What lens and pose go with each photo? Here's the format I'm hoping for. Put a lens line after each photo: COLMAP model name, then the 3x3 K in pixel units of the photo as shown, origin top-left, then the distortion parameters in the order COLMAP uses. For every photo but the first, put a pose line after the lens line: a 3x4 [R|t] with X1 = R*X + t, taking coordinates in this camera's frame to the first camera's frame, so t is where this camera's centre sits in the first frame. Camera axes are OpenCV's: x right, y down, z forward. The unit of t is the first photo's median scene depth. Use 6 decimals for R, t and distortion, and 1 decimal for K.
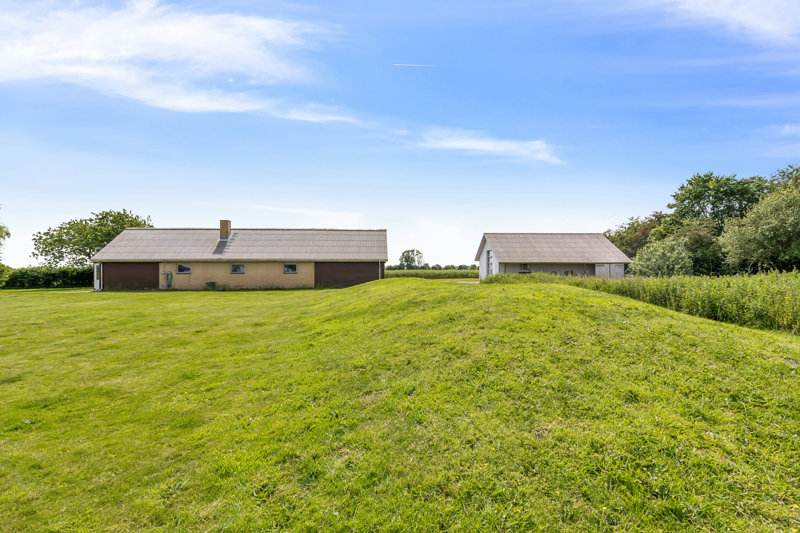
lens RADIAL K [[377.7, 0, 400.0], [0, 377.7, 266.5], [0, 0, 1]] dist [-0.001100, -0.000323]
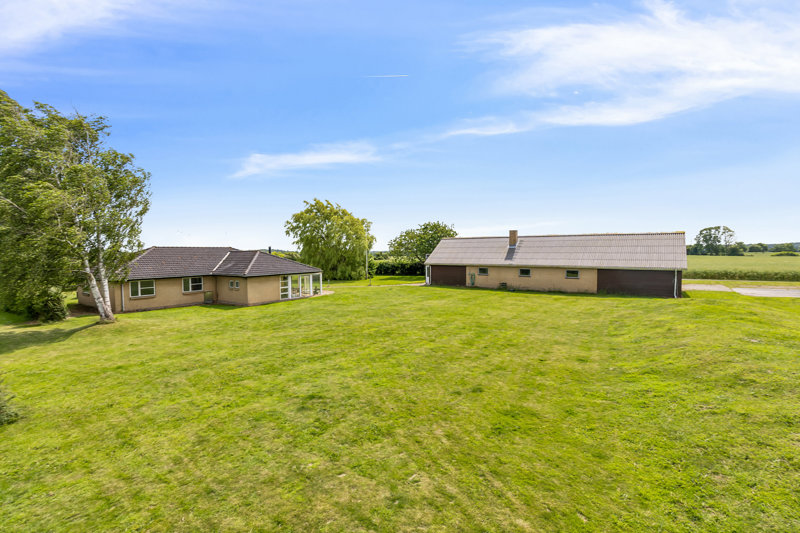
lens RADIAL K [[363.2, 0, 399.8], [0, 363.2, 261.3], [0, 0, 1]] dist [0.010232, -0.001044]
pose [[0.778583, 0.025606, -0.627019, -0.021037], [0.001583, 0.999084, 0.042766, -0.079422], [0.627539, -0.034290, 0.777829, -0.130467]]
